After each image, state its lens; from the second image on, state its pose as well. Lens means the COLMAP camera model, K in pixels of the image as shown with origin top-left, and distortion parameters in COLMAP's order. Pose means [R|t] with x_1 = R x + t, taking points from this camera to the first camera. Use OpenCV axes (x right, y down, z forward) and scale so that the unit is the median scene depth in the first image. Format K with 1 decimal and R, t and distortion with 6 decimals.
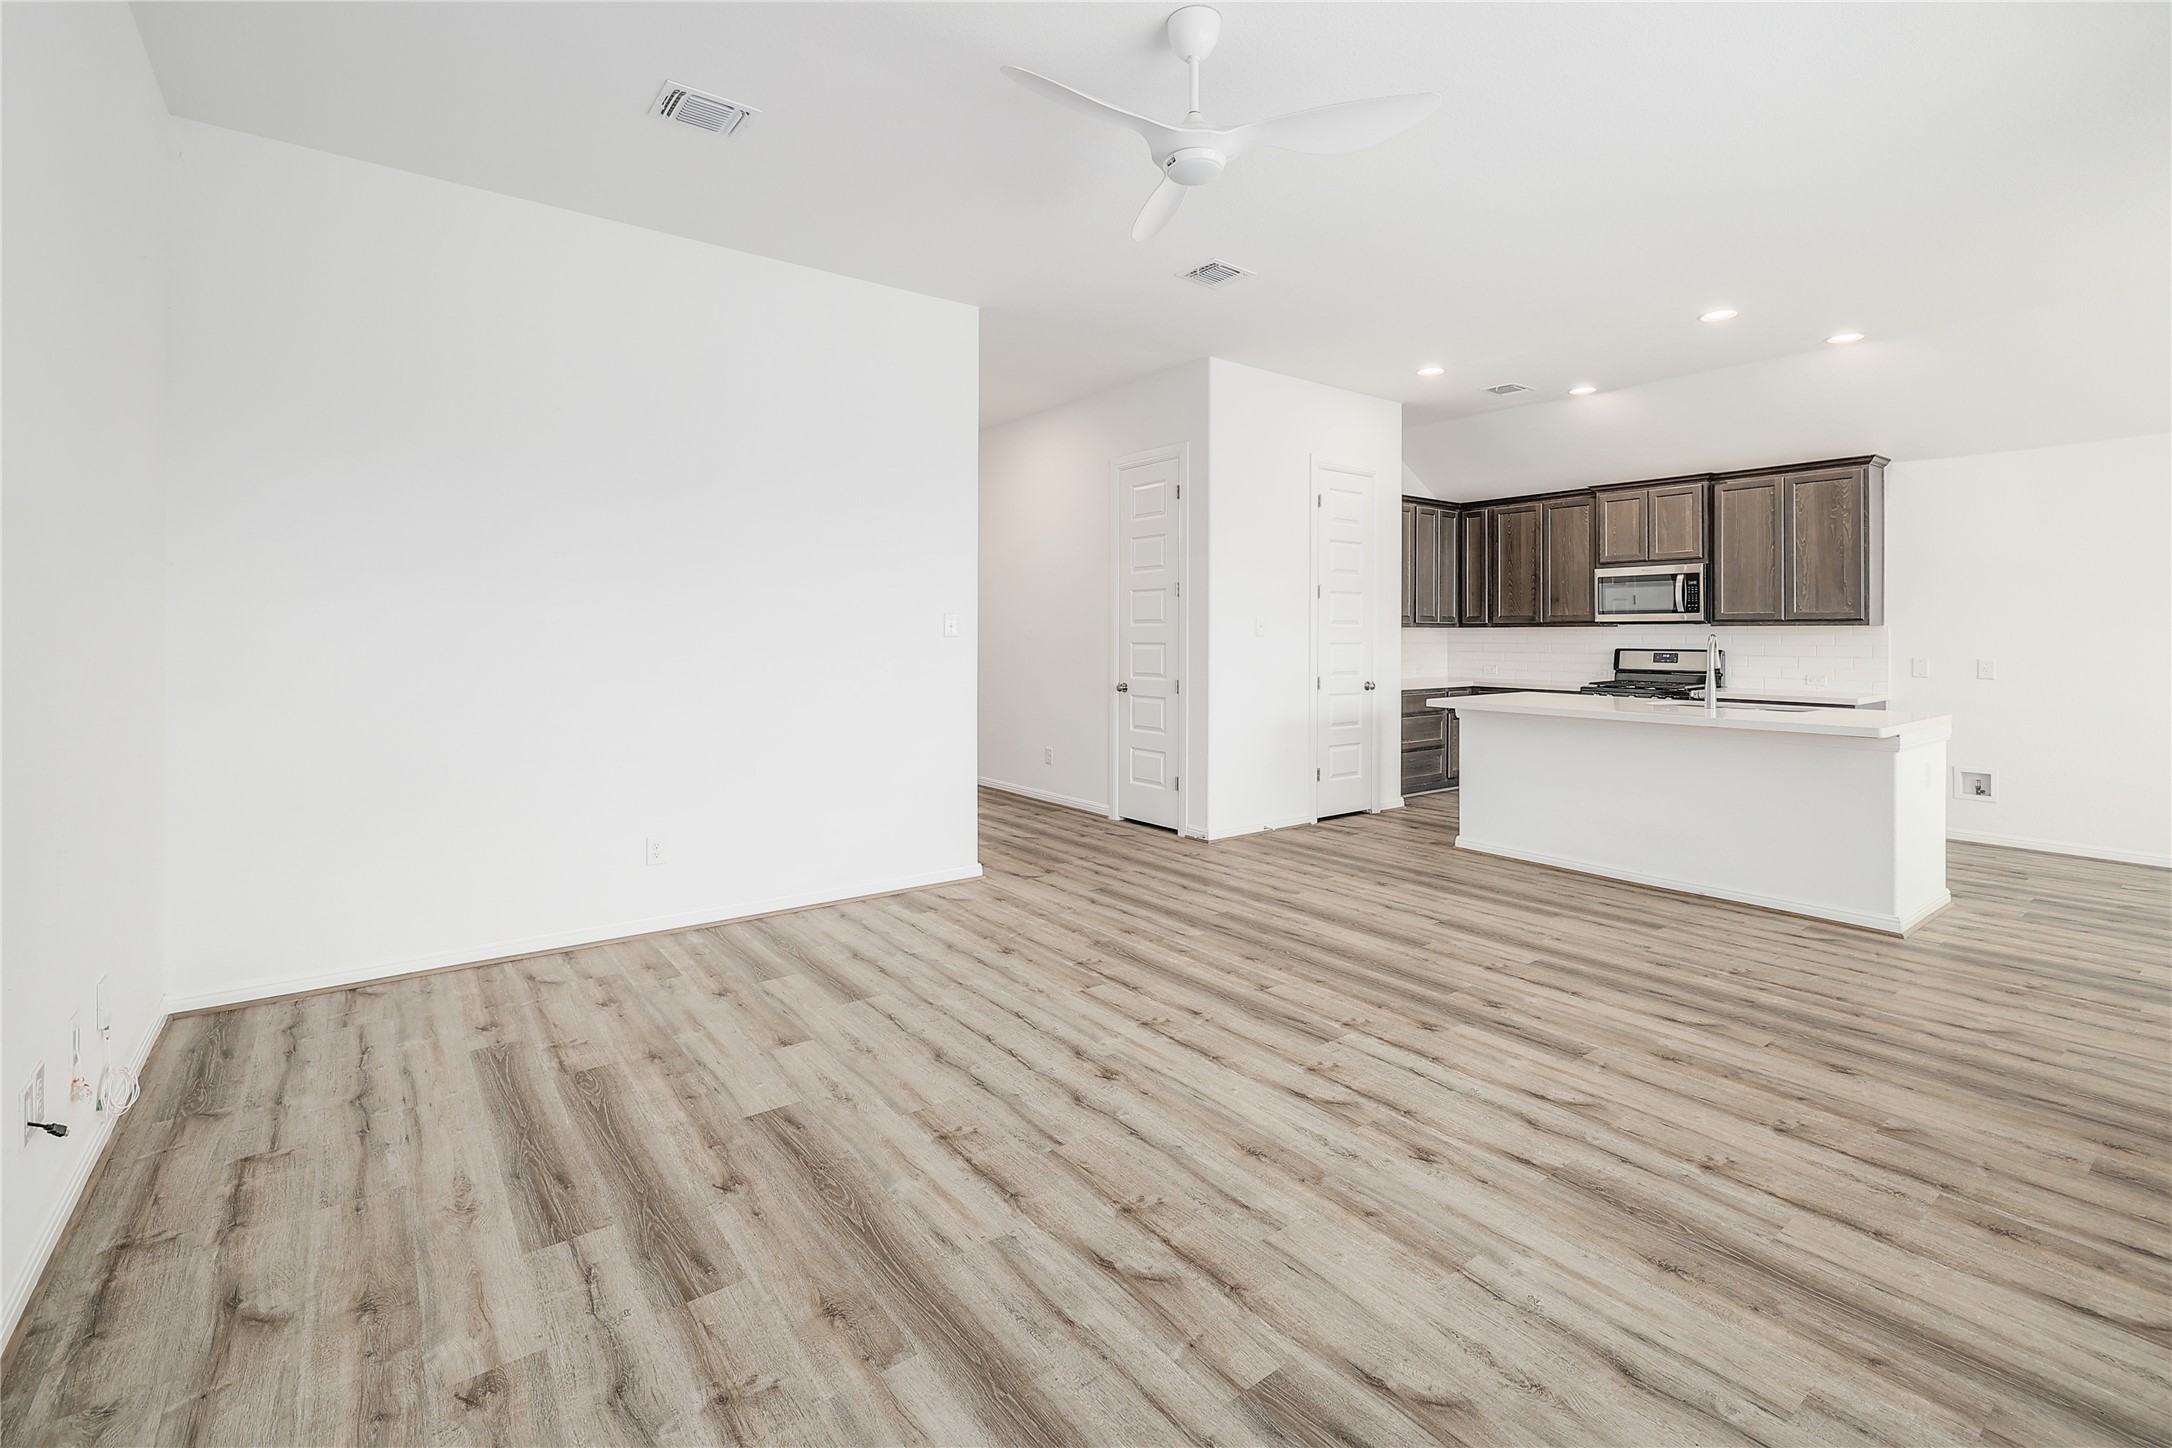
lens RADIAL K [[954.4, 0, 1069.1], [0, 954.4, 767.9], [0, 0, 1]] dist [-0.002926, 0.000695]
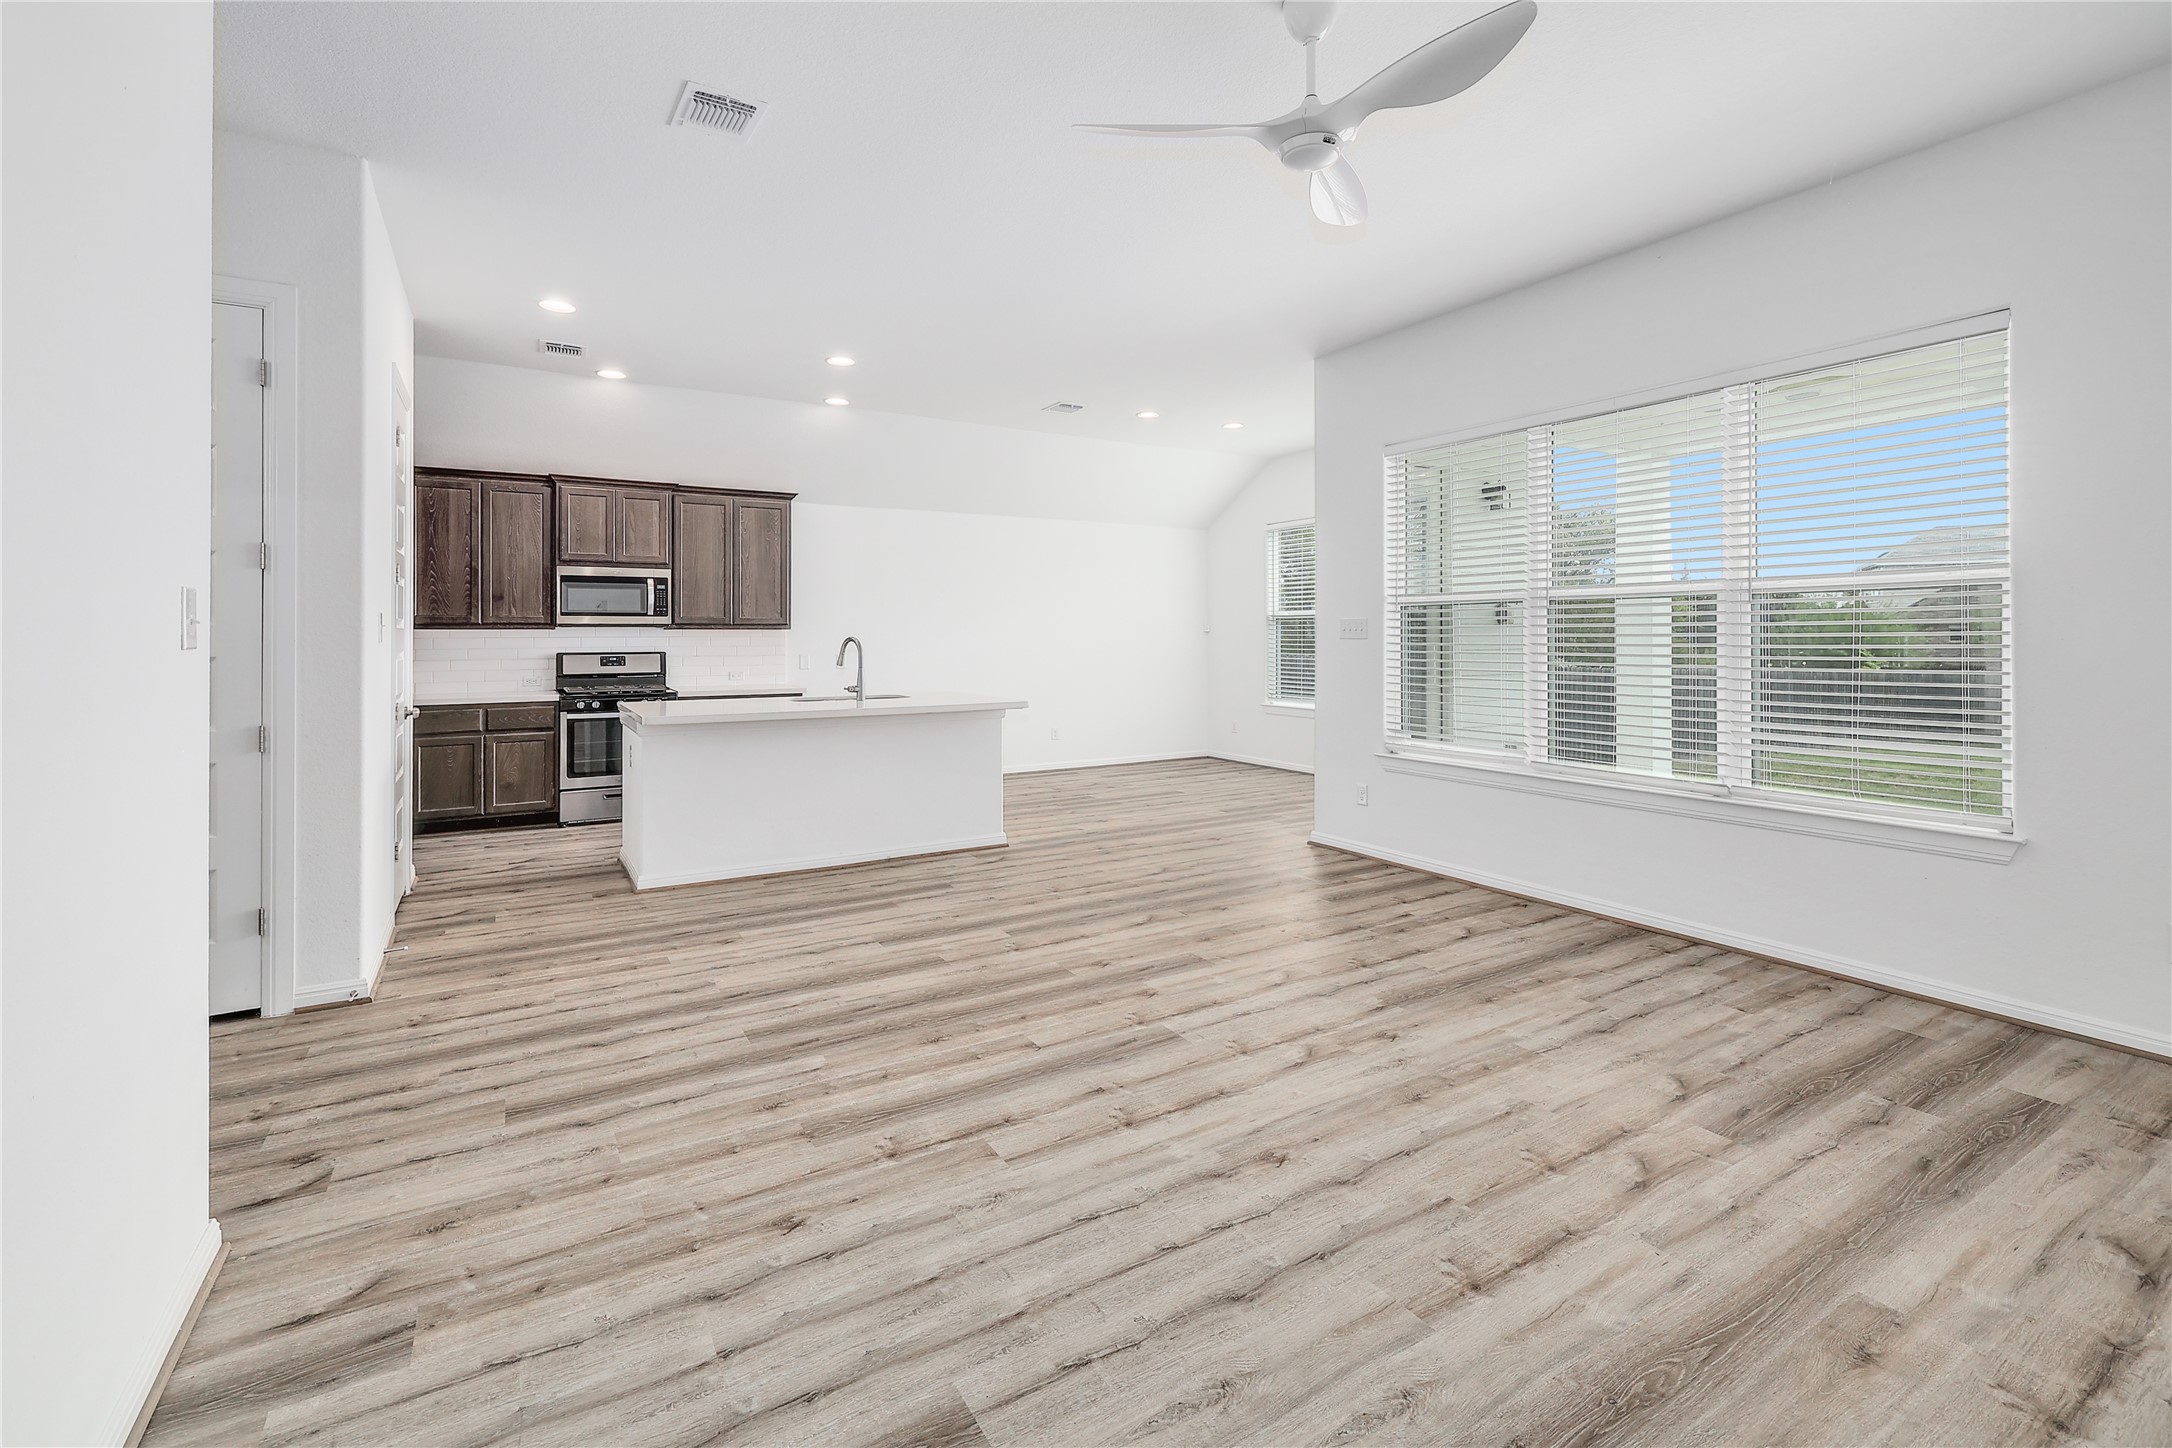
lens RADIAL K [[954.4, 0, 1090.4], [0, 954.4, 740.0], [0, 0, 1]] dist [-0.002926, 0.000695]
pose [[0.091183, -0.109407, 0.989806, -0.783148], [0.140599, 0.985404, 0.095969, -0.149671], [-0.985859, 0.130415, 0.105235, 1.044245]]
